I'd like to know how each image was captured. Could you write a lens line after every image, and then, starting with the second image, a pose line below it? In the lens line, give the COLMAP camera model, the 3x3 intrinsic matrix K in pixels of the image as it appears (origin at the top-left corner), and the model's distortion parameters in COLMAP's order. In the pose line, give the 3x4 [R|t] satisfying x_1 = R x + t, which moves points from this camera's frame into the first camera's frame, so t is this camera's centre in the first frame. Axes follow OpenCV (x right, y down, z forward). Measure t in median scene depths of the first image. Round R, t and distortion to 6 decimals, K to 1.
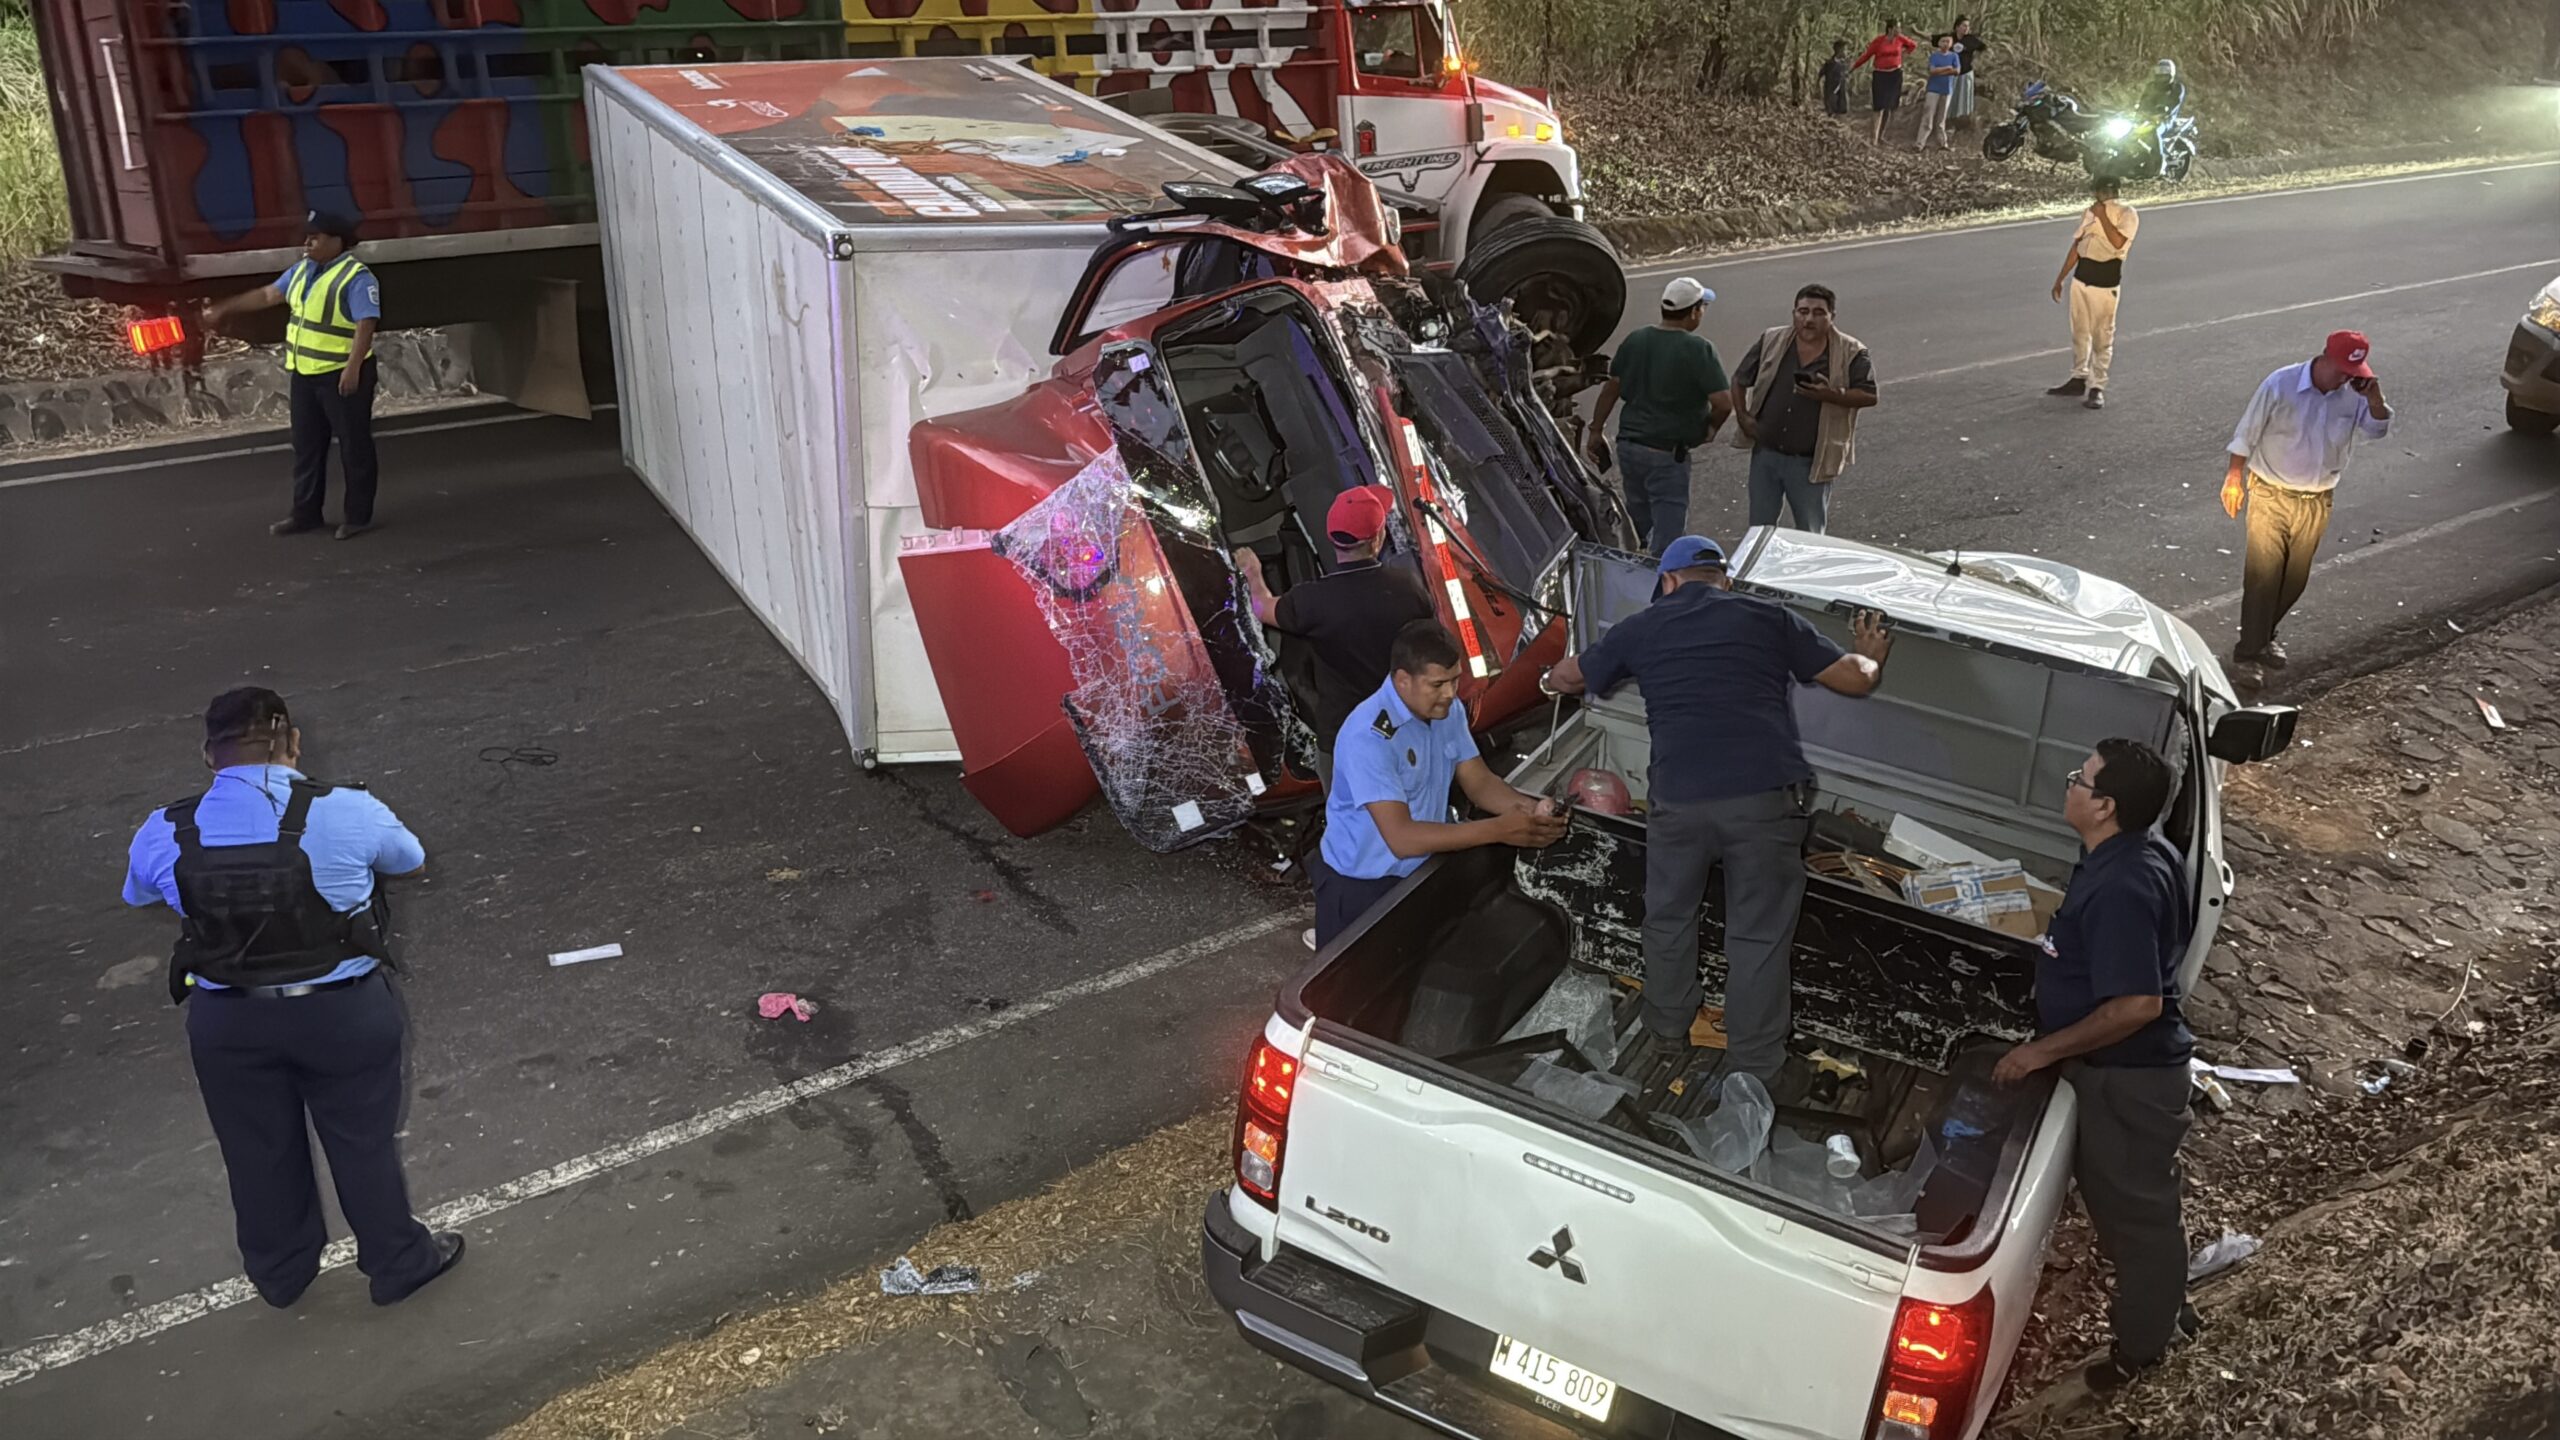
lens RADIAL K [[2218.4, 0, 1280.0], [0, 2218.4, 720.0], [0, 0, 1]] dist [0.171921, -0.350031]
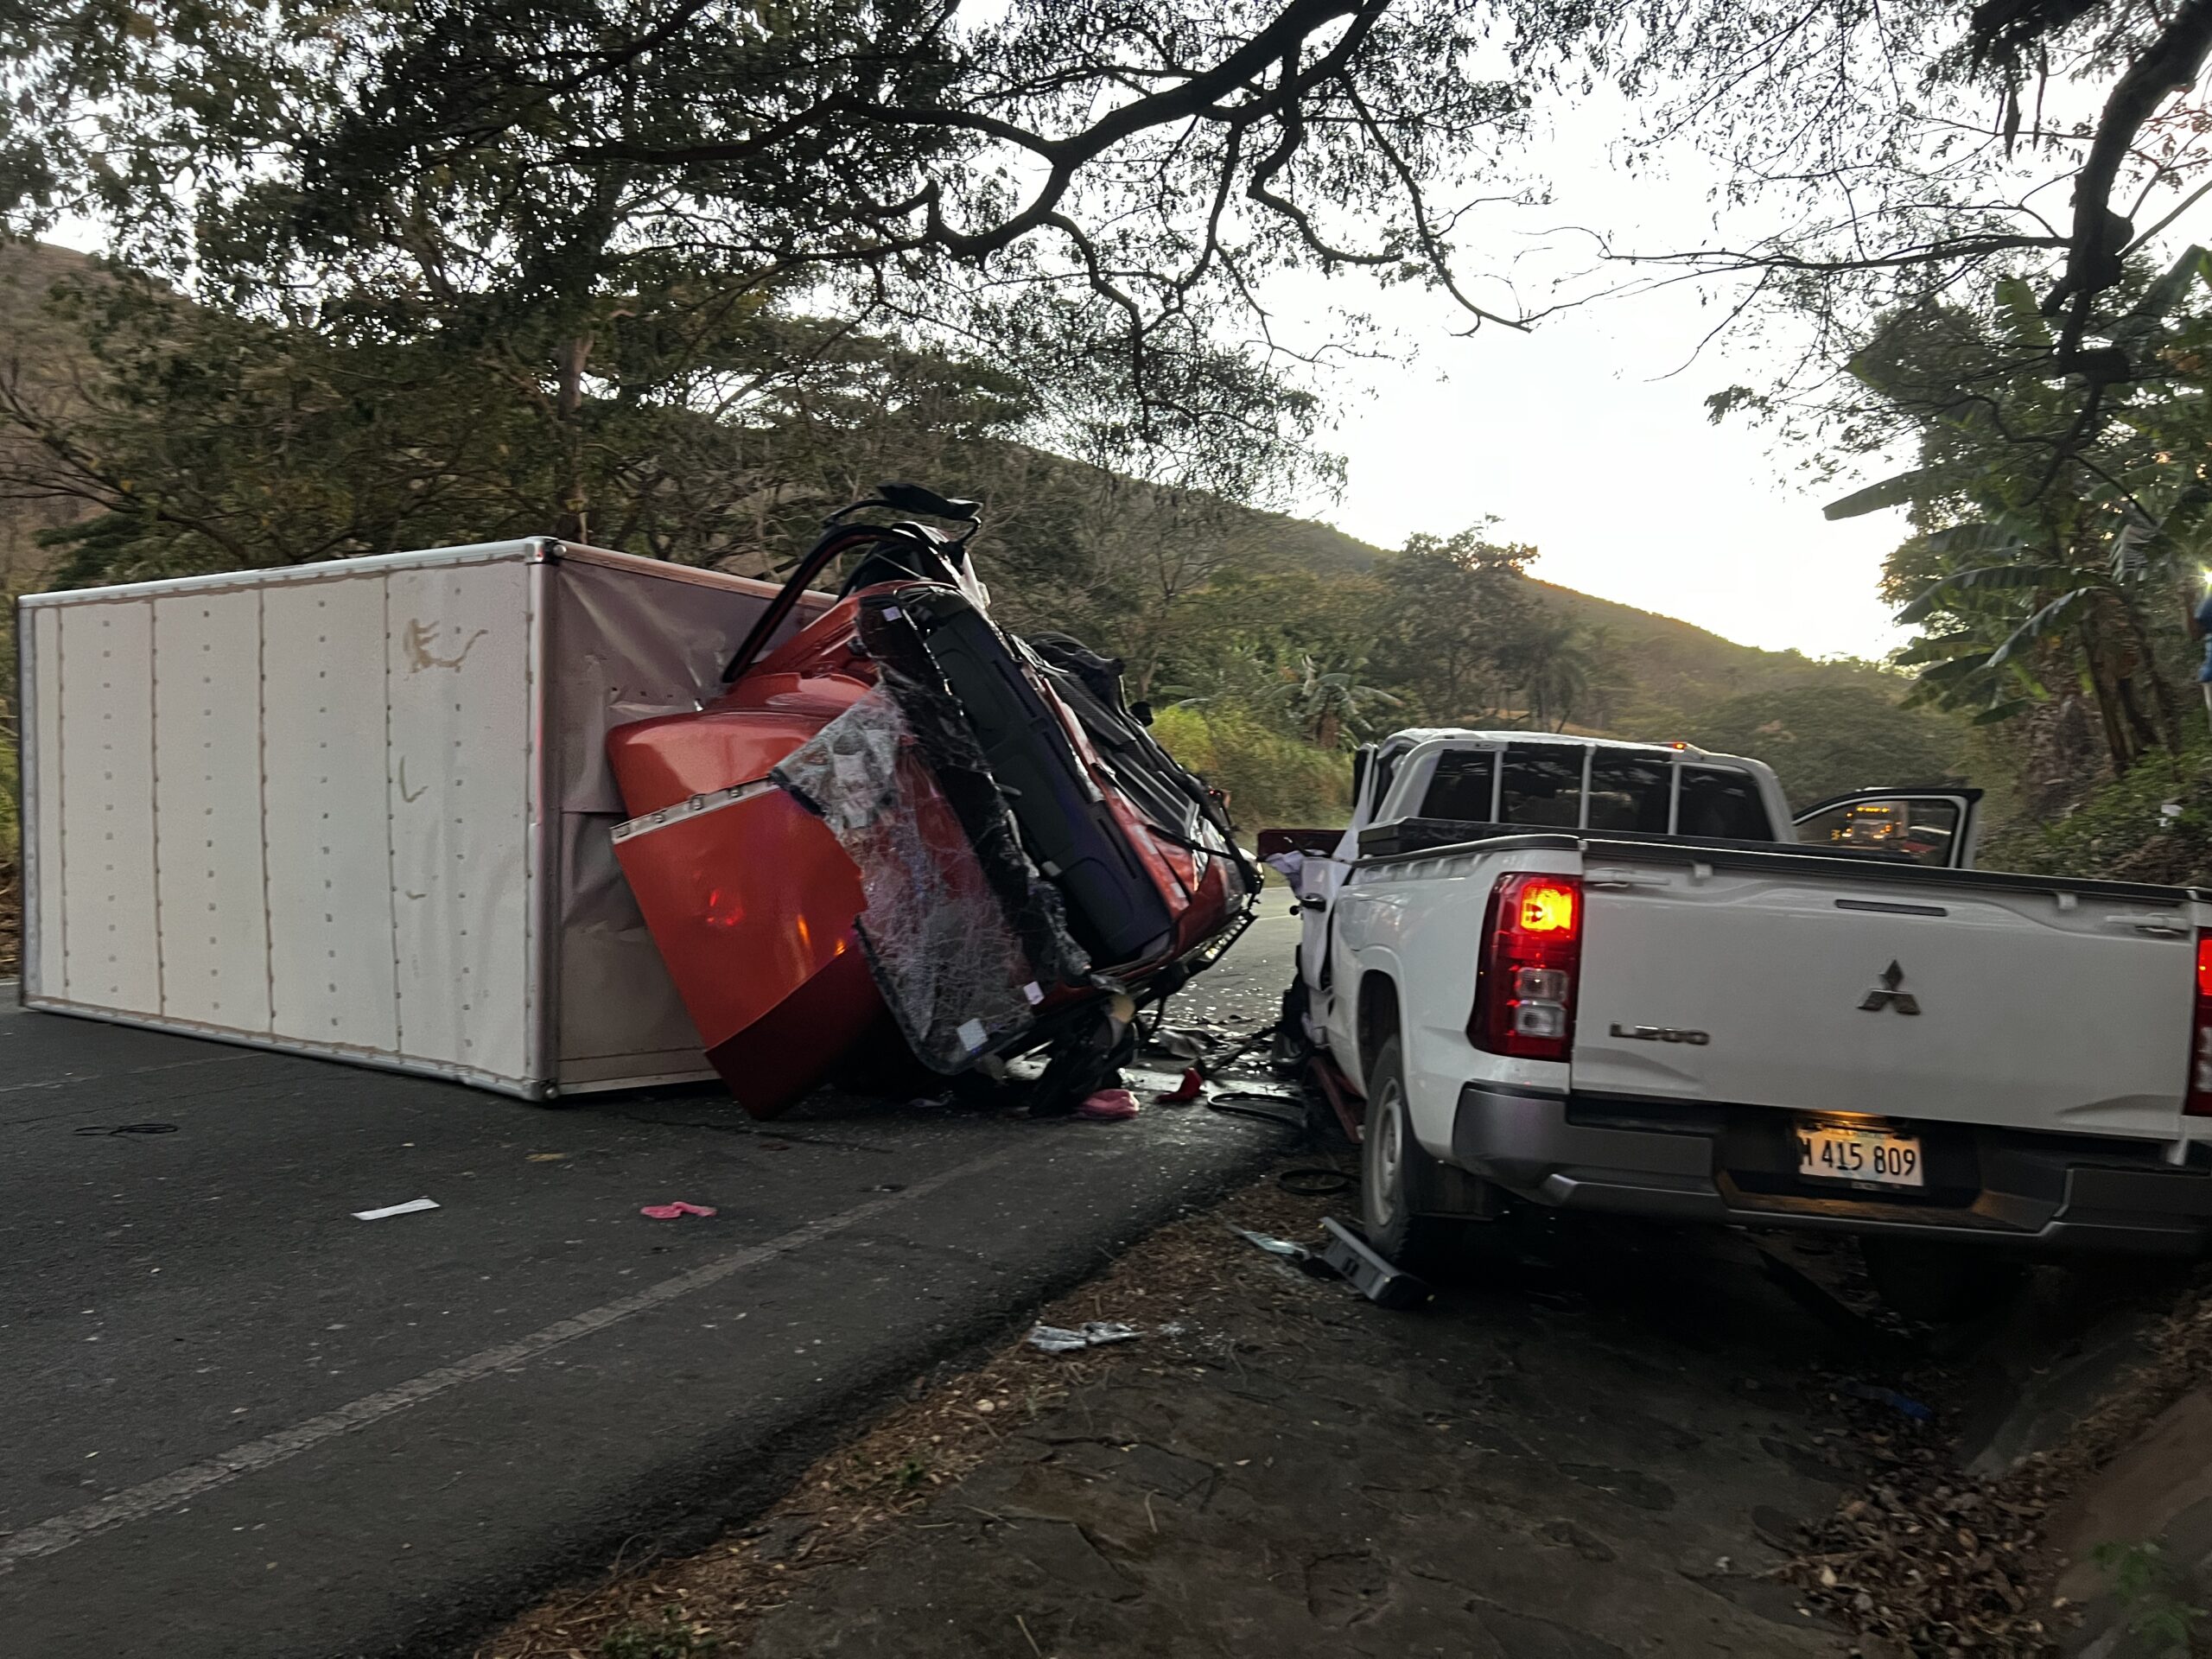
lens RADIAL K [[1668.2, 0, 1106.0], [0, 1668.2, 829.5], [0, 0, 1]] dist [0.008331, -0.000559]
pose [[0.882806, -0.030140, 0.468770, -0.362248], [0.201421, 0.925829, -0.319796, 0.224950], [-0.424362, 0.376738, 0.823399, 0.324468]]
